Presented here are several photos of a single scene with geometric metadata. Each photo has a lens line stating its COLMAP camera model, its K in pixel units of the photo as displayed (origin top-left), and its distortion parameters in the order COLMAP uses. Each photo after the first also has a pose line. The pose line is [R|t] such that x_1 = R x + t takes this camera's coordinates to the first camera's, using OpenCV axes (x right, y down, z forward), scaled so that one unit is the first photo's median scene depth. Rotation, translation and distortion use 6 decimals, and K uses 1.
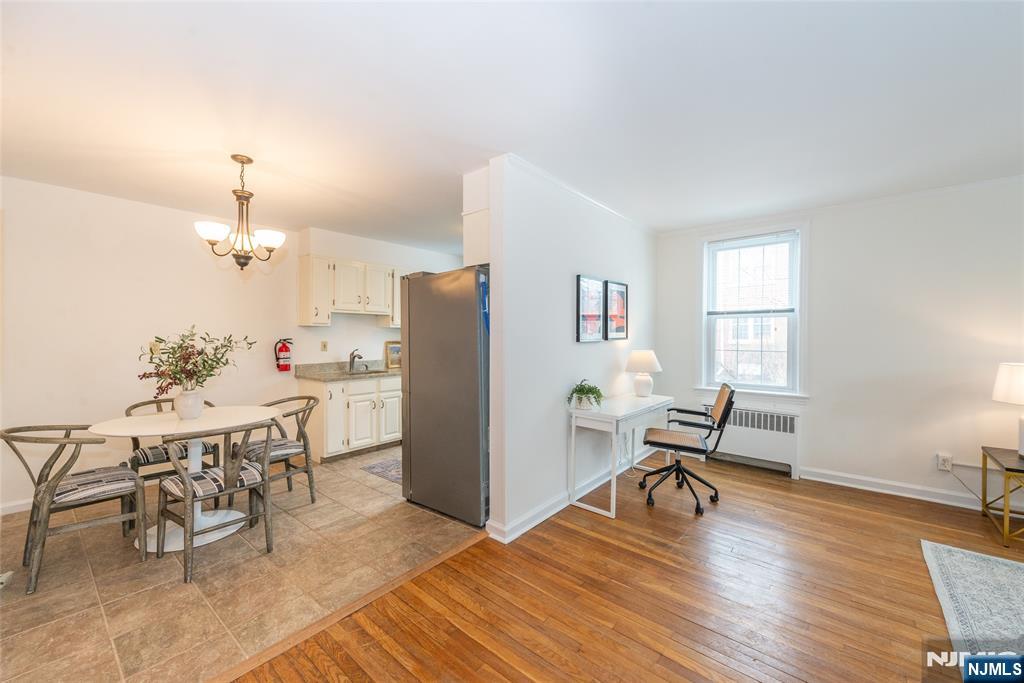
lens RADIAL K [[405.9, 0, 493.3], [0, 405.9, 340.4], [0, 0, 1]] dist [-0.000840, -0.000329]
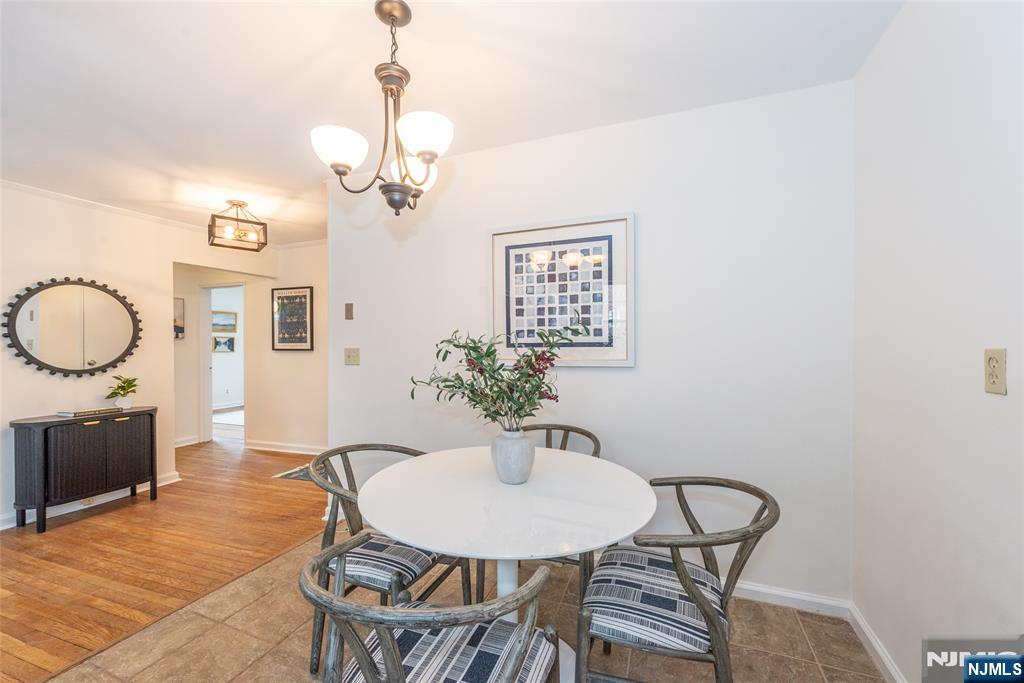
lens RADIAL K [[403.0, 0, 505.8], [0, 403.0, 342.9], [0, 0, 1]] dist [0.005237, -0.000168]
pose [[-0.939429, -0.002936, -0.342731, -0.483388], [-0.004571, 0.999982, 0.003963, -0.001161], [0.342713, 0.005290, -0.939425, 1.330730]]
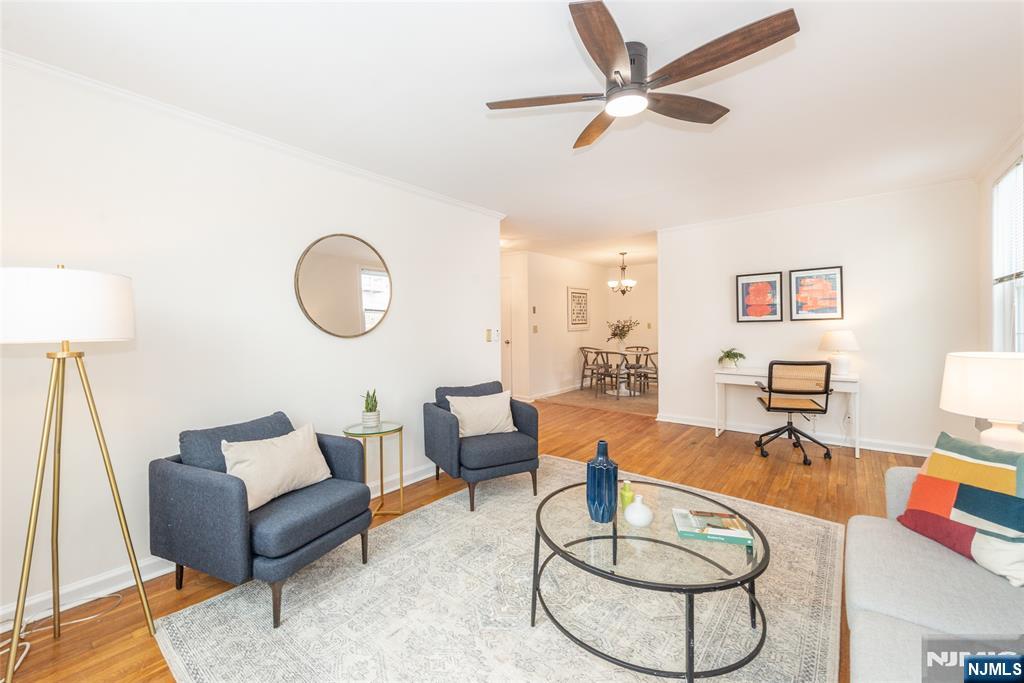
lens RADIAL K [[413.2, 0, 506.8], [0, 413.2, 324.5], [0, 0, 1]] dist [0.003543, 0.000069]
pose [[0.031431, -0.000505, -0.999506, 1.700429], [0.005159, 0.999987, -0.000343, 0.008722], [0.999493, -0.005146, 0.031433, 0.142535]]
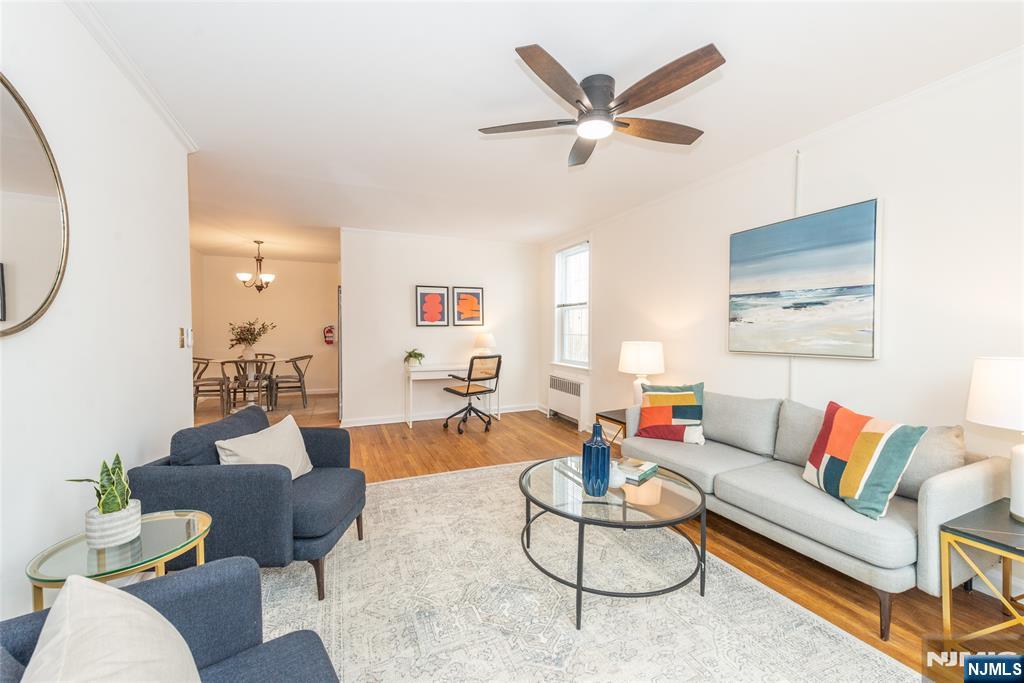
lens RADIAL K [[394.8, 0, 512.0], [0, 394.8, 341.5], [0, 0, 1]] dist [0.000948, -0.000049]
pose [[0.906756, 0.014838, -0.421394, 1.278846], [-0.006559, 0.999756, 0.021090, 0.030509], [0.421604, -0.016359, 0.906632, -0.301590]]
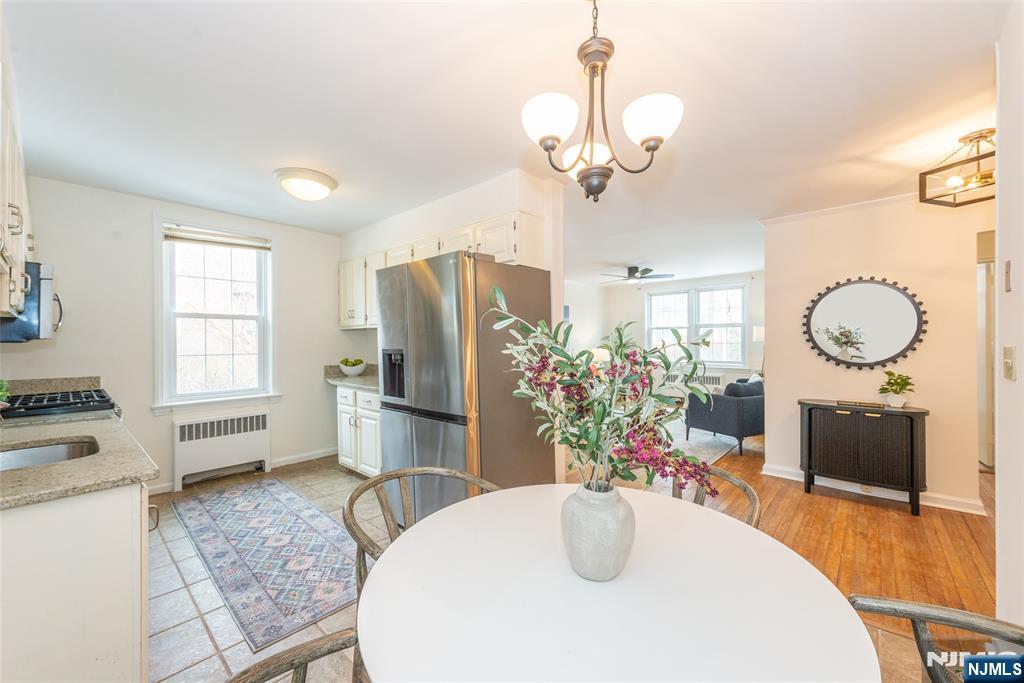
lens RADIAL K [[409.7, 0, 506.7], [0, 409.7, 338.1], [0, 0, 1]] dist [0.020463, -0.000101]
pose [[0.014541, 0.005938, 0.999877, -0.962184], [0.016739, 0.999841, -0.006181, -0.000273], [-0.999754, 0.016827, 0.014440, 0.938797]]
